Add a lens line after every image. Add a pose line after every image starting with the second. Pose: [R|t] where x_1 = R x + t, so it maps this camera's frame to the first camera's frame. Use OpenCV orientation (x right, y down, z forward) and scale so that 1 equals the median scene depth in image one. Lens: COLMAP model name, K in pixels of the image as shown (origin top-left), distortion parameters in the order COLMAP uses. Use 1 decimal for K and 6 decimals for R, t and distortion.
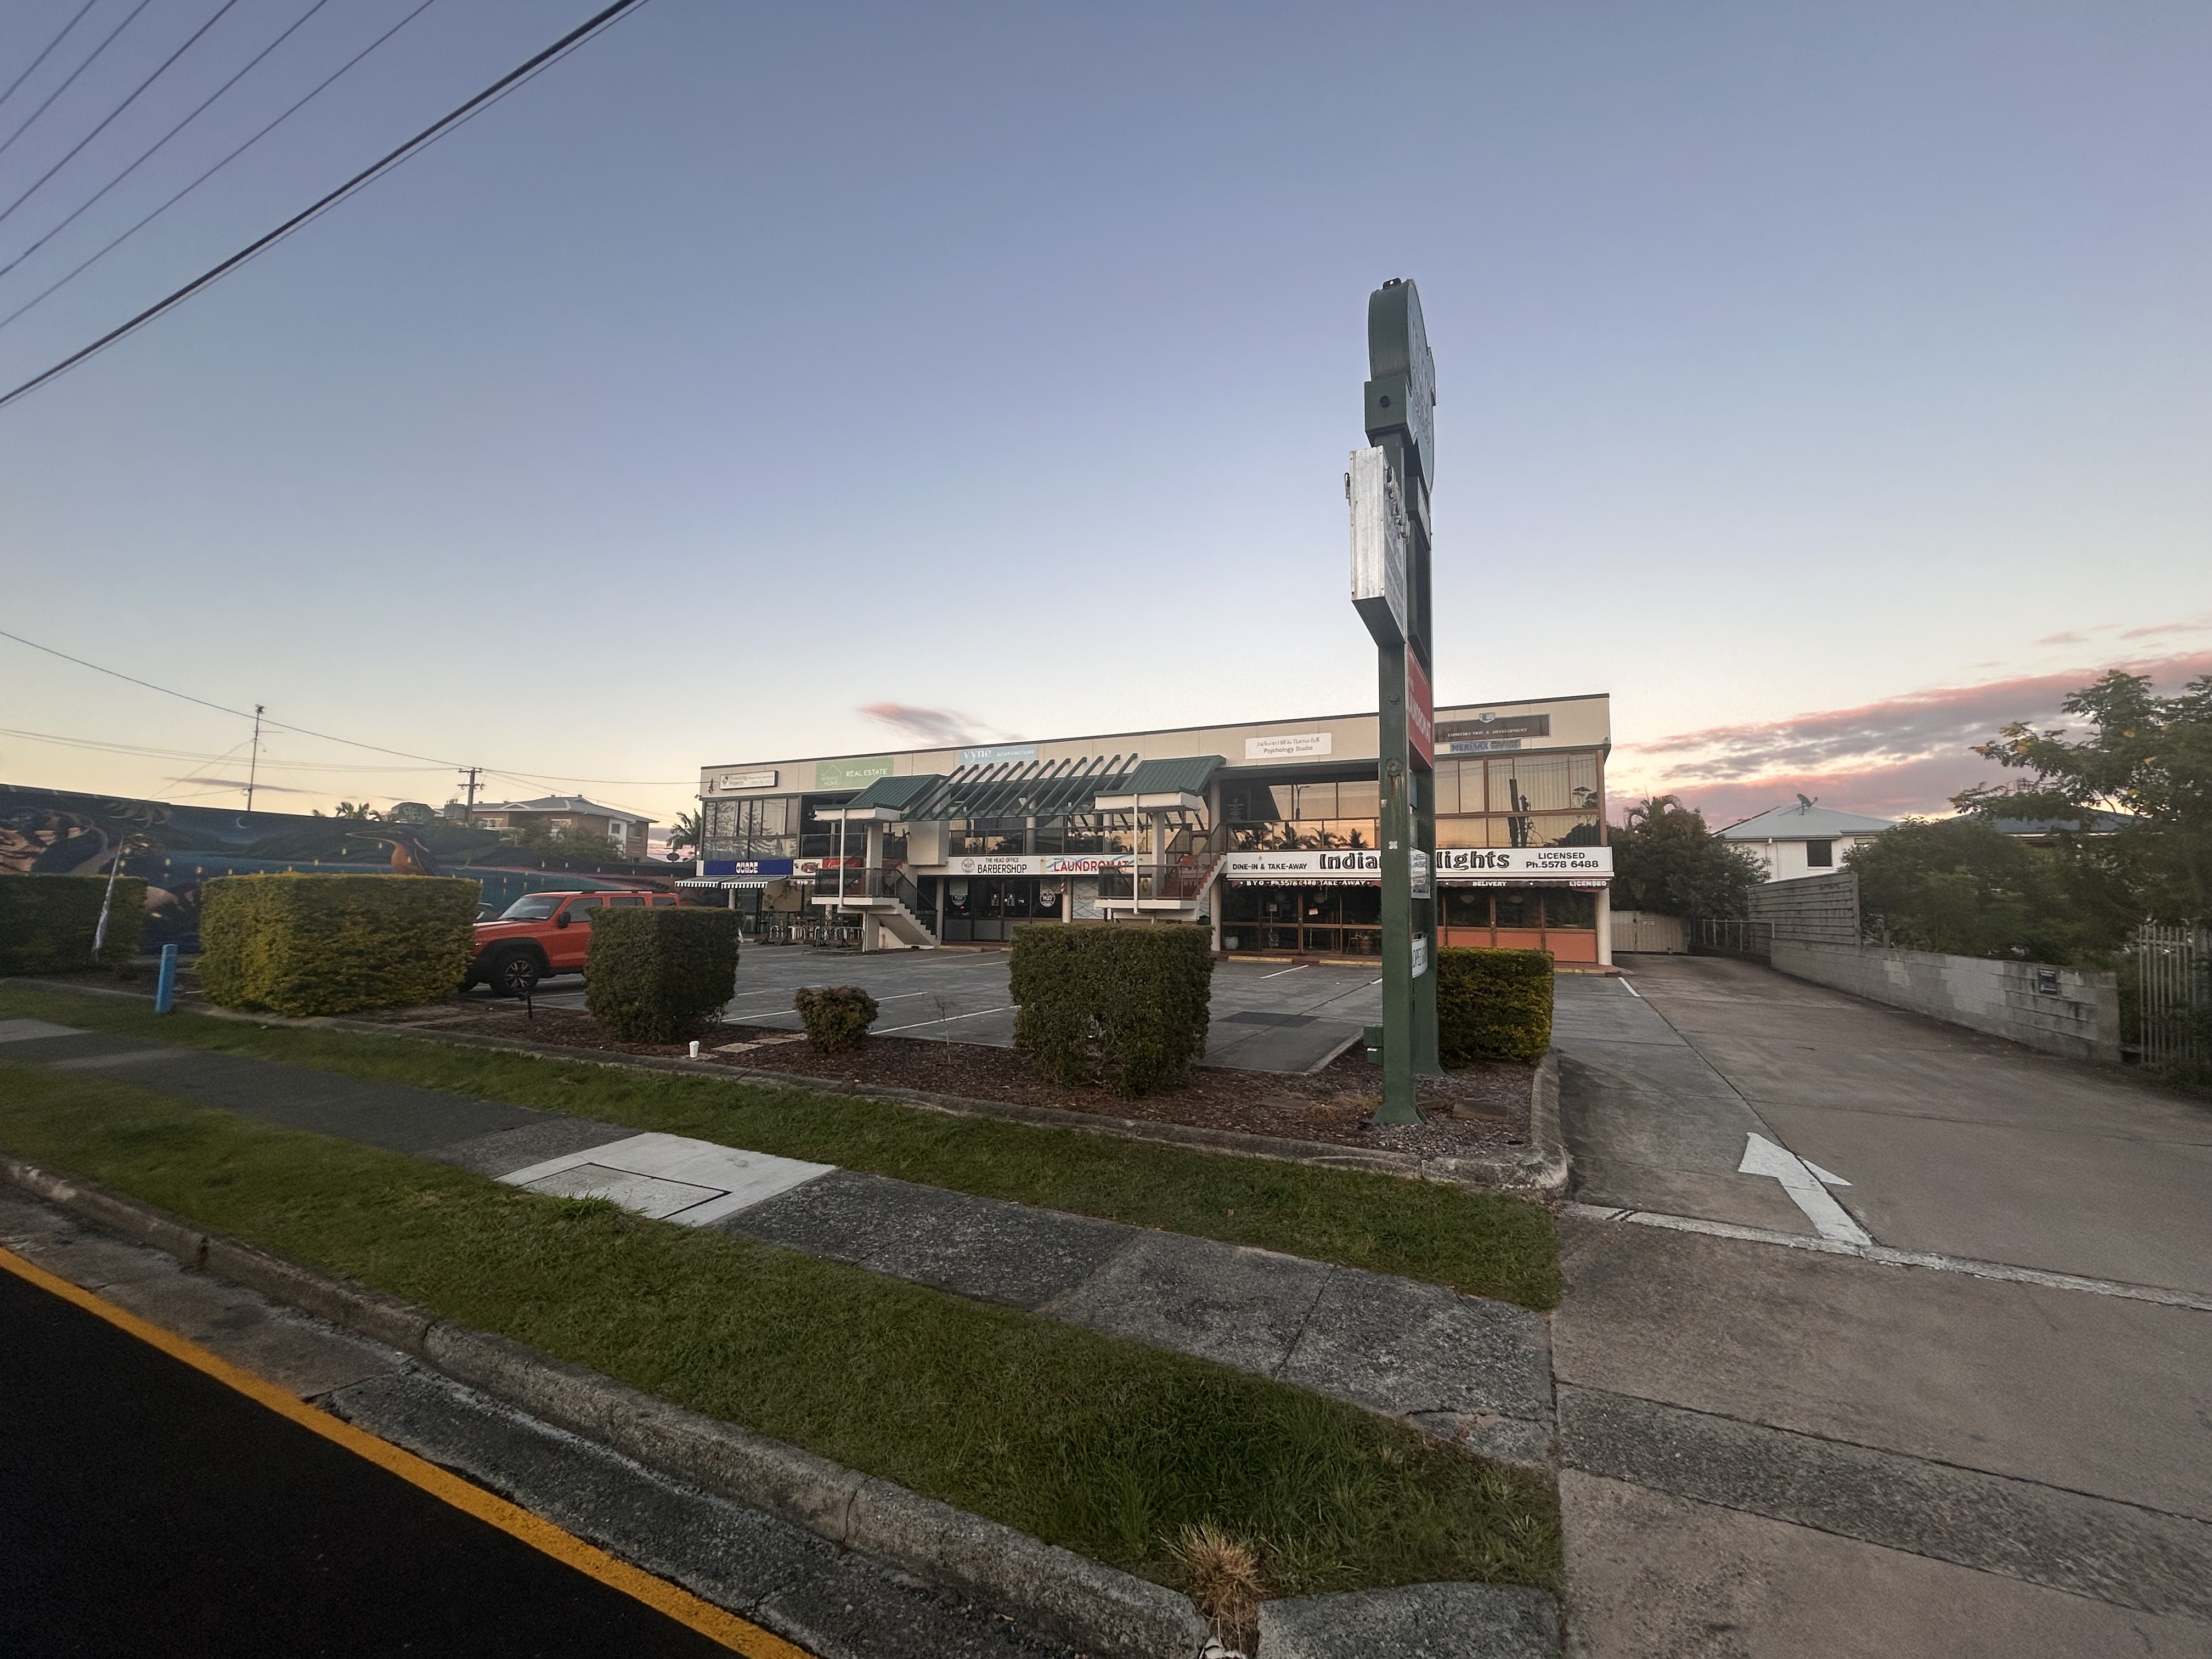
lens RADIAL K [[885.5, 0, 1109.9], [0, 885.5, 828.2], [0, 0, 1]] dist [0.000837, 0.000062]
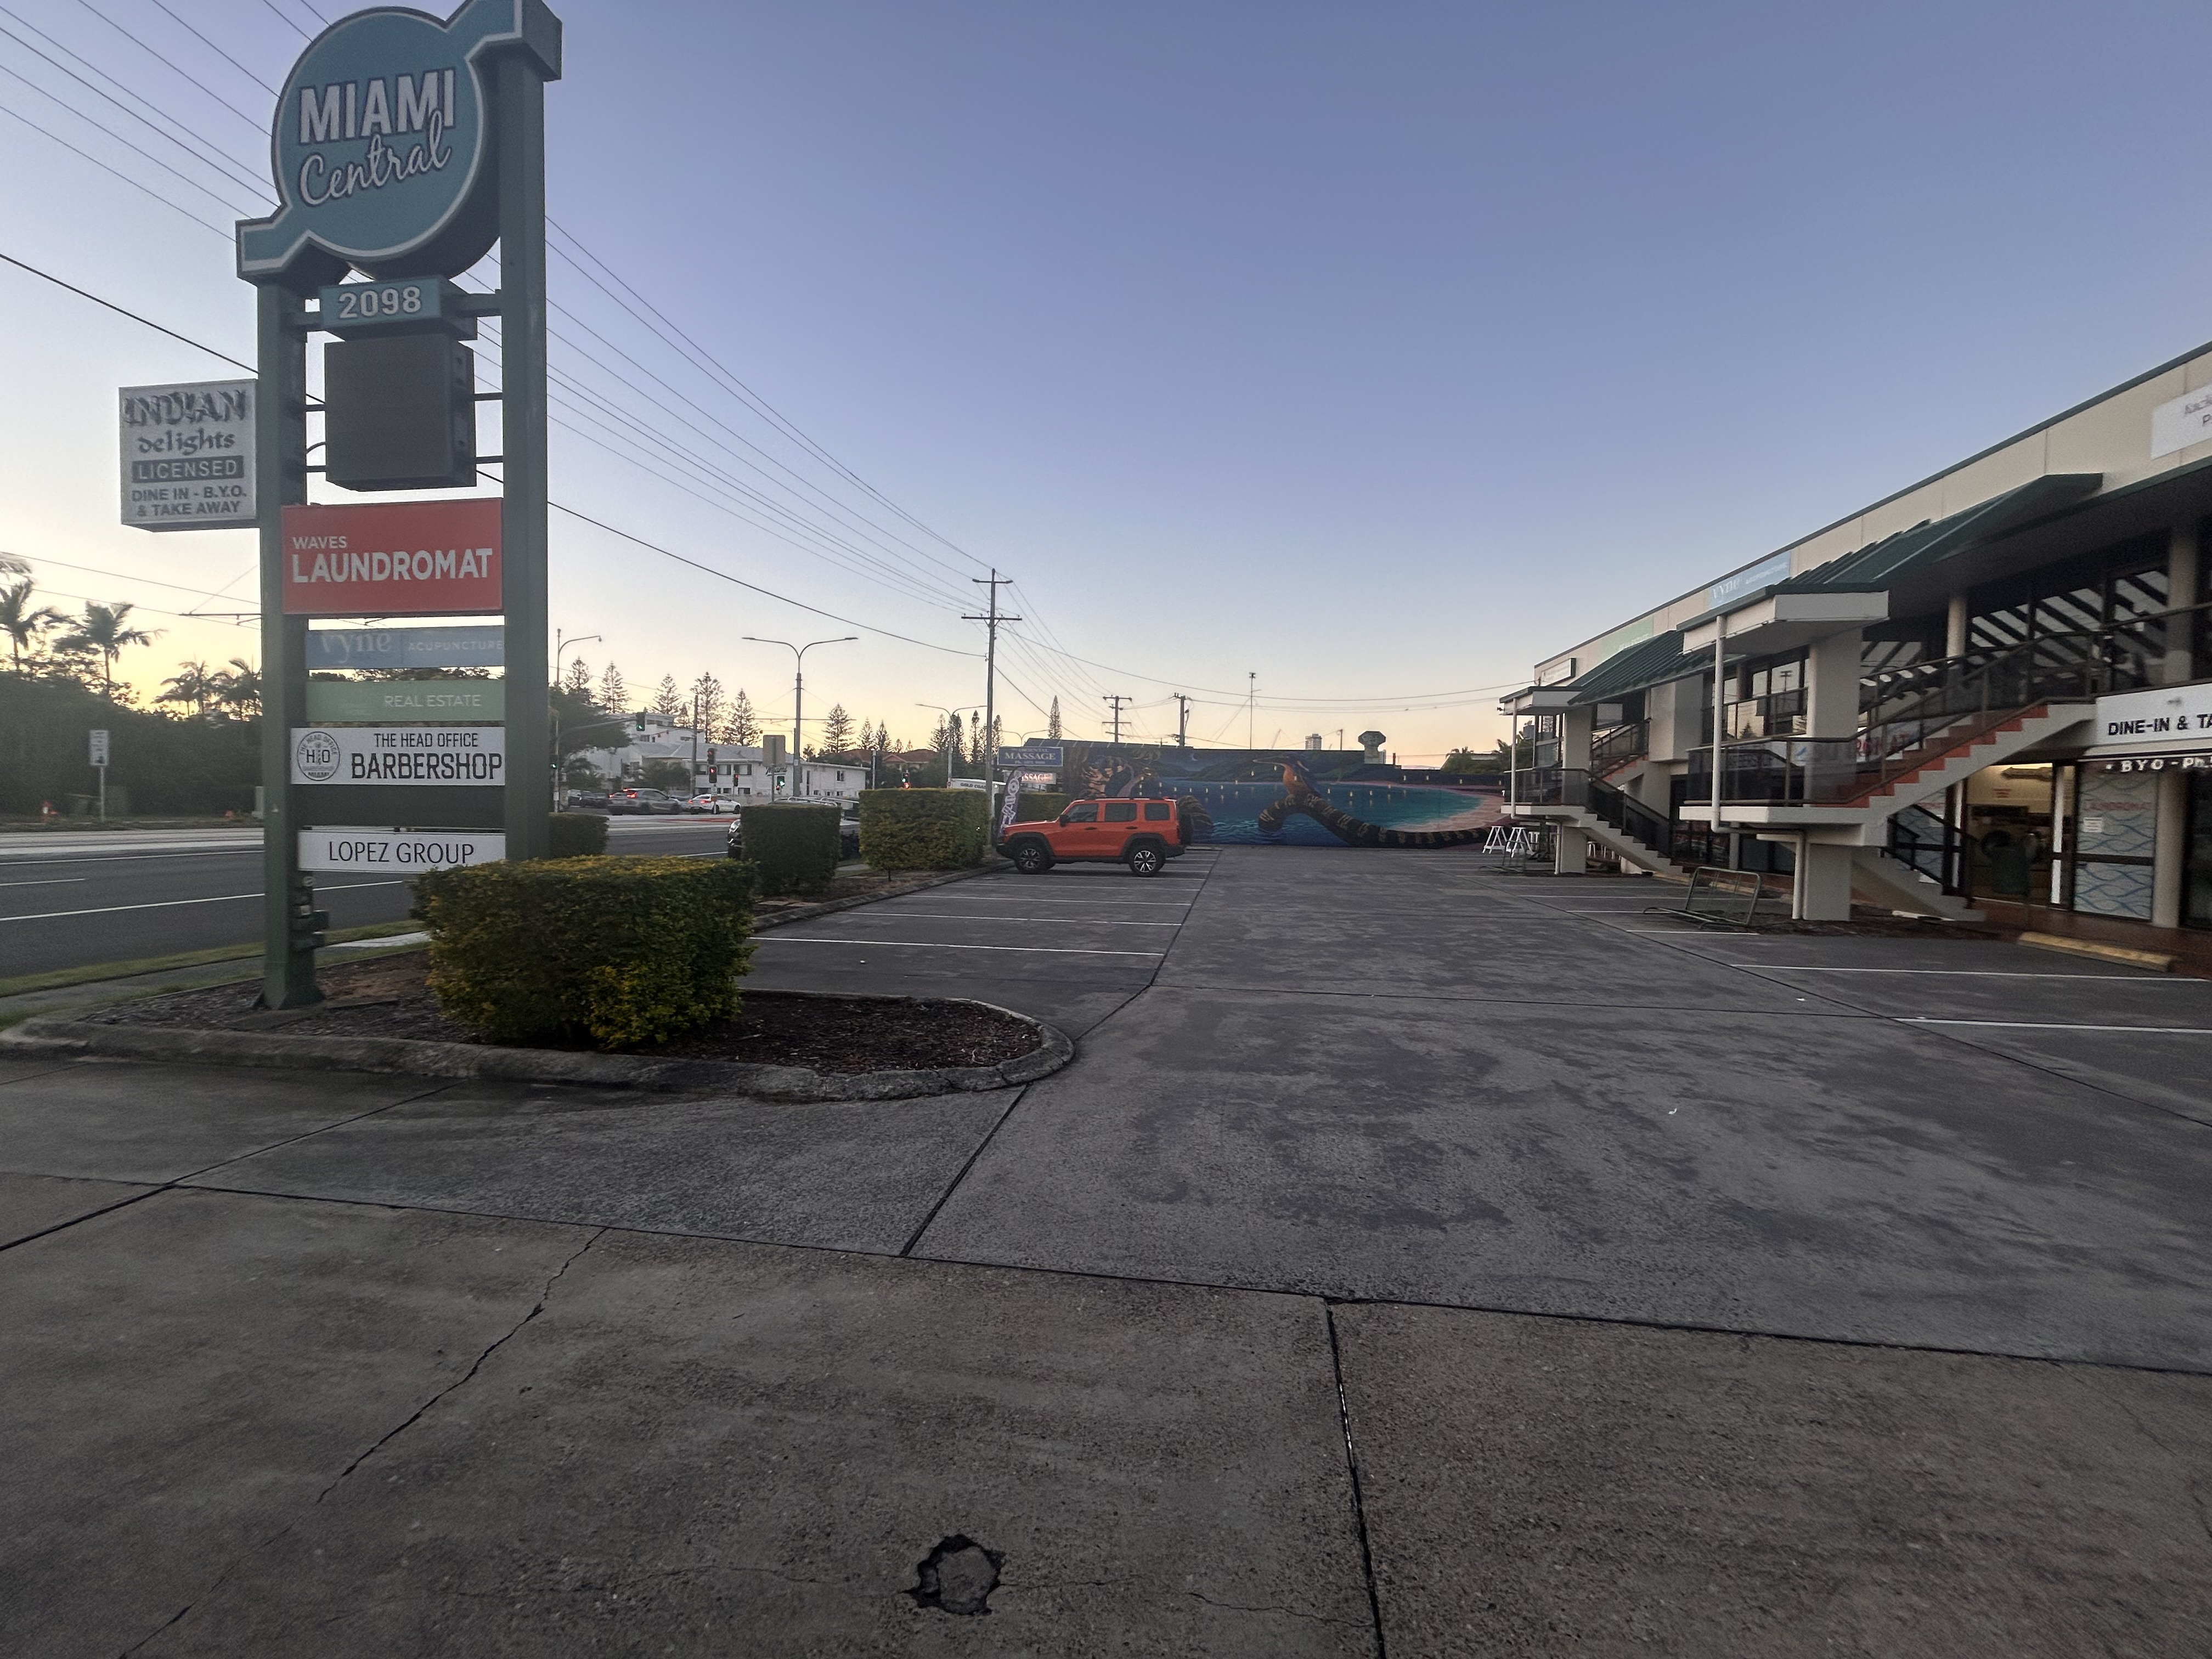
lens RADIAL K [[885.5, 0, 1108.7], [0, 885.5, 828.6], [0, 0, 1]] dist [0.000837, 0.000062]
pose [[0.299150, 0.021052, -0.953974, 0.405505], [0.070005, 0.996578, 0.043944, 0.039103], [0.951635, -0.079928, 0.296652, 0.415536]]
